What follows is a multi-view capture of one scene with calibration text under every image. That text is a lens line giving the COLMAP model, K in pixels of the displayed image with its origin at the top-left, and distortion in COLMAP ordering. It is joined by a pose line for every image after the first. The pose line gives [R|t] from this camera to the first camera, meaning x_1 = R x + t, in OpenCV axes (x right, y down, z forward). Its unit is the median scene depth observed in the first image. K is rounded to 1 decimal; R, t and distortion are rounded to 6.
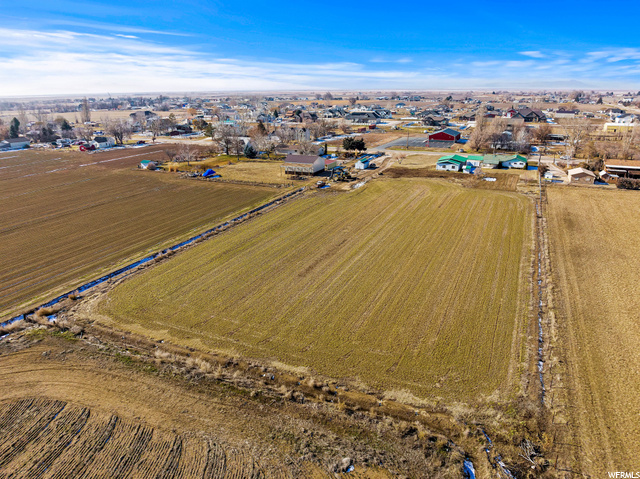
lens RADIAL K [[449.8, 0, 321.4], [0, 449.8, 239.5], [0, 0, 1]] dist [-0.036790, 0.003154]
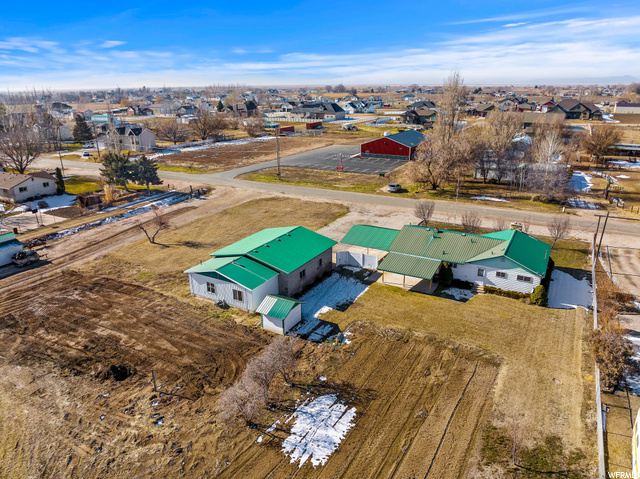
lens RADIAL K [[449.8, 0, 321.4], [0, 449.8, 239.5], [0, 0, 1]] dist [-0.036790, 0.003154]
pose [[0.996481, 0.027682, -0.079110, 0.357365], [-0.027049, 0.999593, 0.009063, -0.194287], [0.079328, -0.006891, 0.996825, 0.747208]]
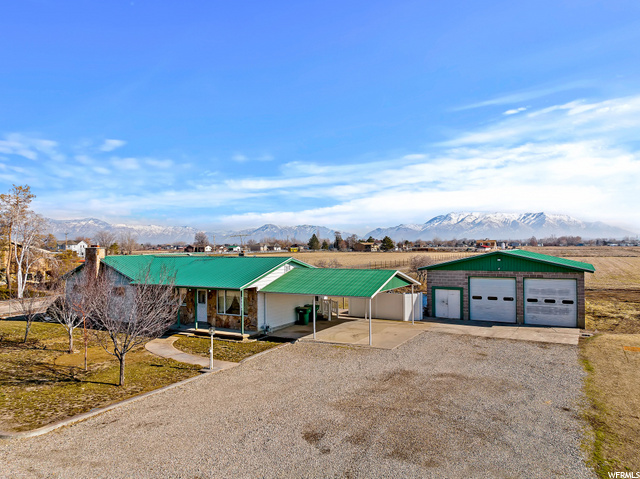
lens RADIAL K [[449.7, 0, 320.0], [0, 449.7, 239.5], [0, 0, 1]] dist [-0.007130, -0.000968]
pose [[-0.995924, 0.019239, 0.088118, 0.366379], [0.045708, 0.949897, 0.309204, -0.254282], [-0.077755, 0.311971, -0.946905, 1.194789]]
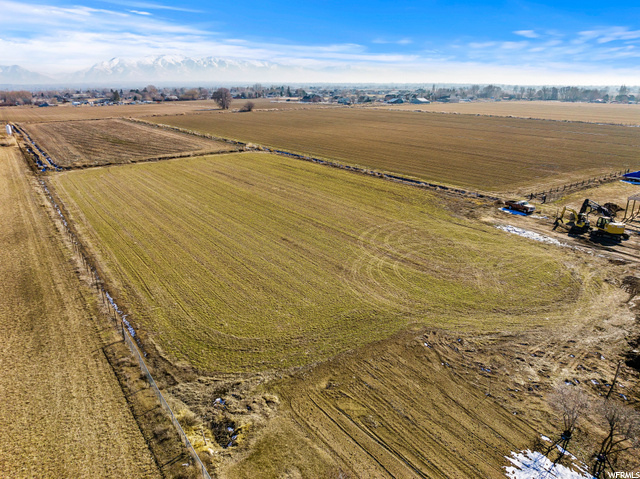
lens RADIAL K [[449.8, 0, 321.4], [0, 449.8, 239.5], [0, 0, 1]] dist [-0.036790, 0.003154]
pose [[-0.501707, 0.295122, -0.813138, 0.469685], [-0.268848, 0.840254, 0.470843, -0.232876], [0.822199, 0.454836, -0.342218, 0.856016]]
